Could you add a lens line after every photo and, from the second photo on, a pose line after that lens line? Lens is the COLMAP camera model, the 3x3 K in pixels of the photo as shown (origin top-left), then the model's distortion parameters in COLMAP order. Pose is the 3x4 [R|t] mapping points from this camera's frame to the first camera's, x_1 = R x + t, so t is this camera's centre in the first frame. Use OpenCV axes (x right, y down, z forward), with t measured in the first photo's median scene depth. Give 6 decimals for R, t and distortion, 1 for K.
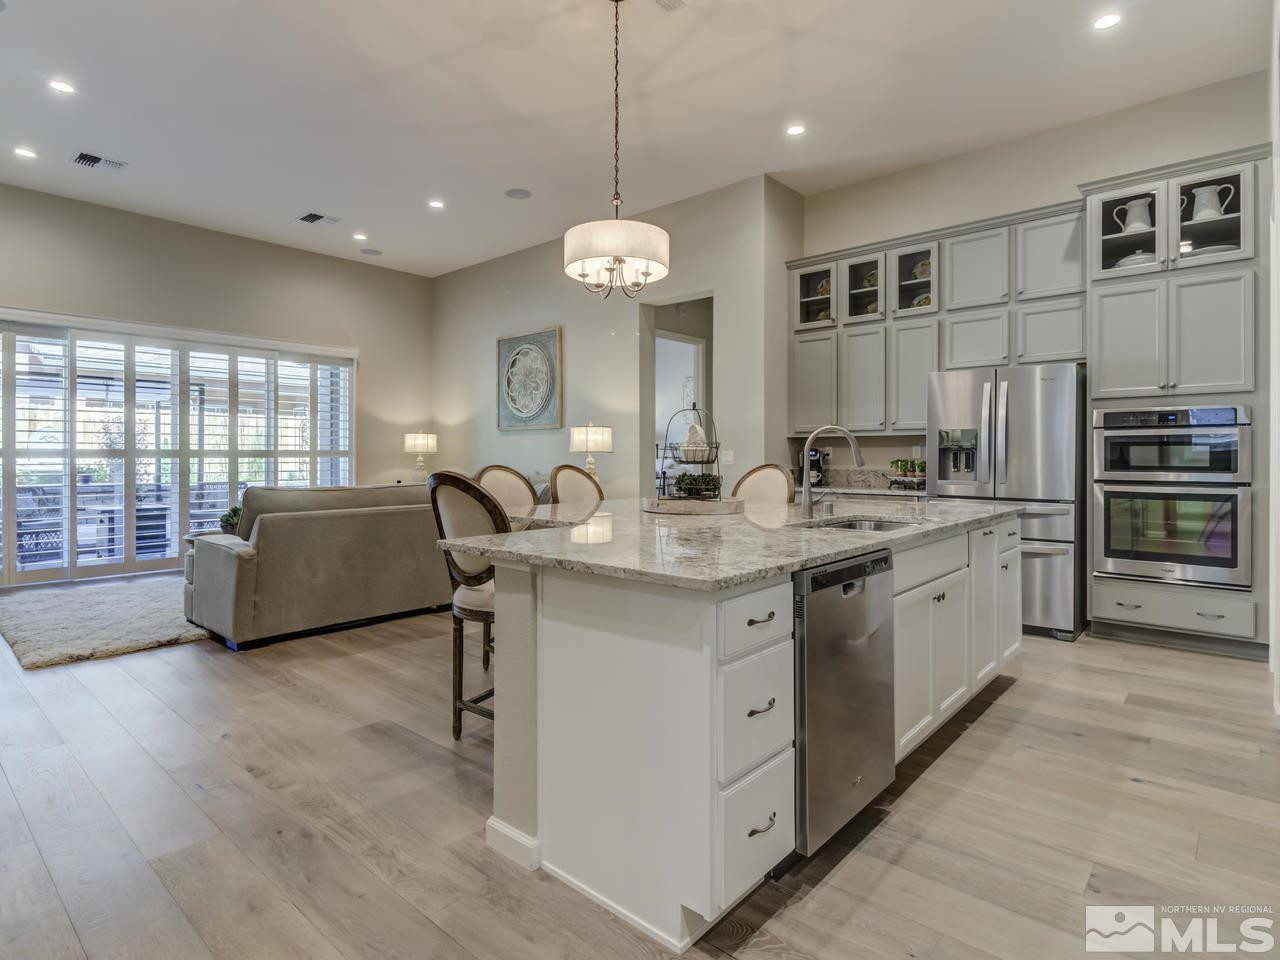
lens RADIAL K [[681.2, 0, 636.5], [0, 681.2, 460.5], [0, 0, 1]] dist [0.000572, -0.000740]
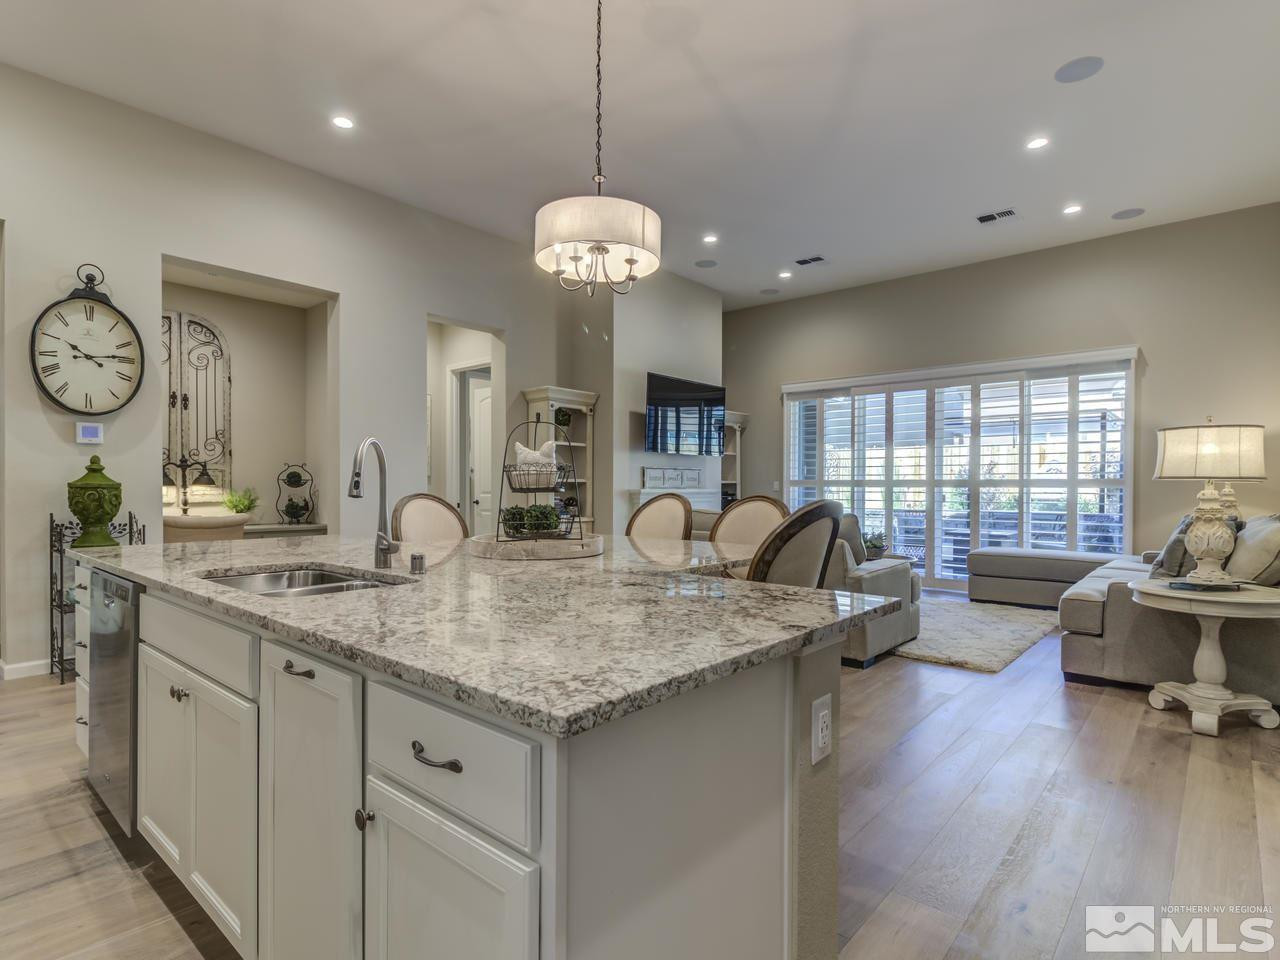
lens RADIAL K [[681.2, 0, 640.5], [0, 681.2, 481.4], [0, 0, 1]] dist [0.000572, -0.000740]
pose [[0.001701, -0.005050, -0.999986, 0.591559], [-0.008798, 0.999948, -0.005065, -0.004936], [0.999960, 0.008807, 0.001656, 0.766259]]
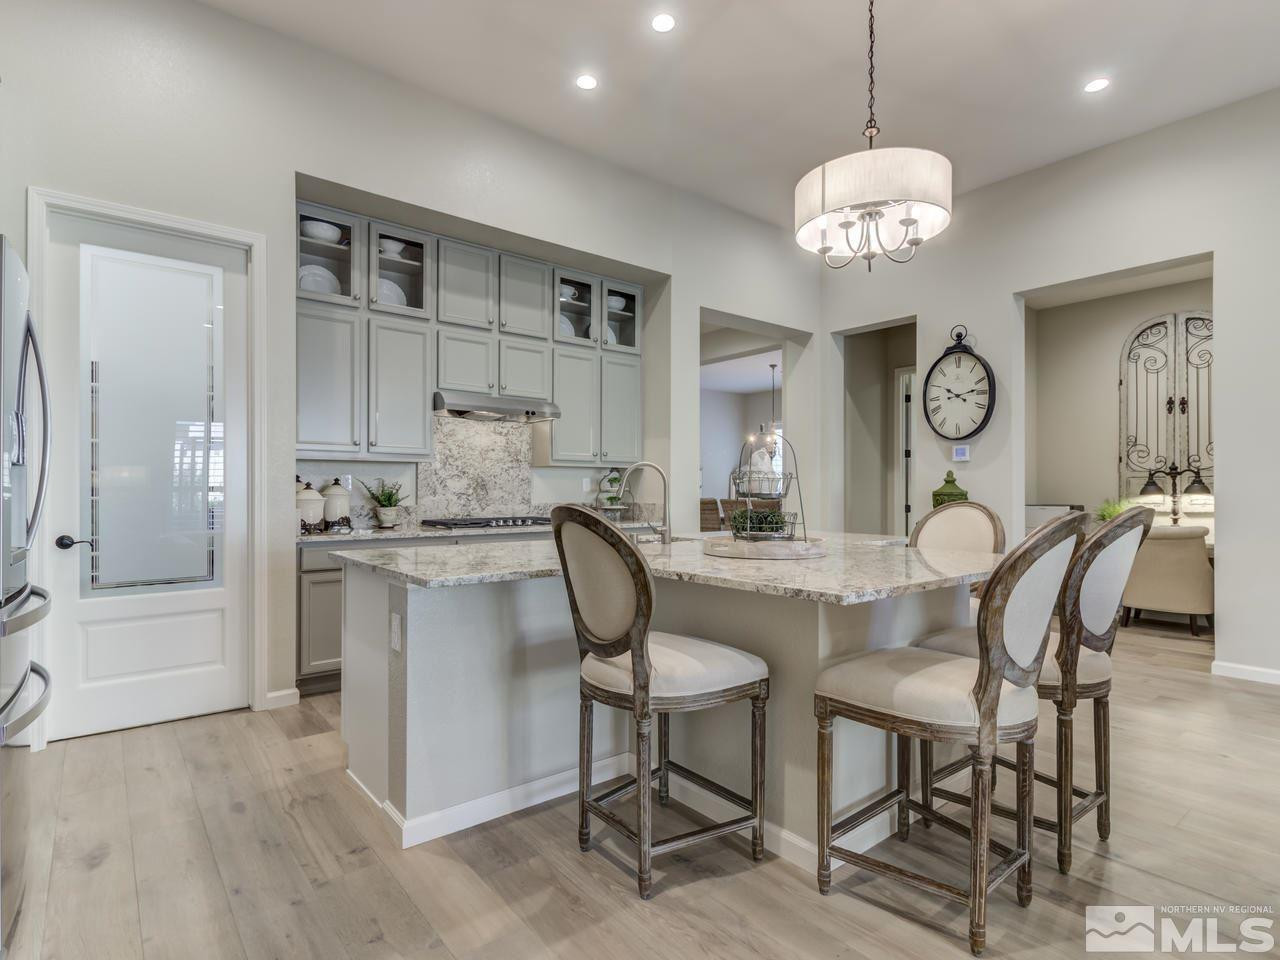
lens RADIAL K [[657.3, 0, 623.7], [0, 657.3, 484.7], [0, 0, 1]] dist [0.018962, -0.004541]
pose [[-0.981152, -0.003756, 0.193203, 0.065457], [-0.003600, 0.999993, 0.001159, -0.010639], [-0.193206, 0.000441, -0.981158, 1.260643]]
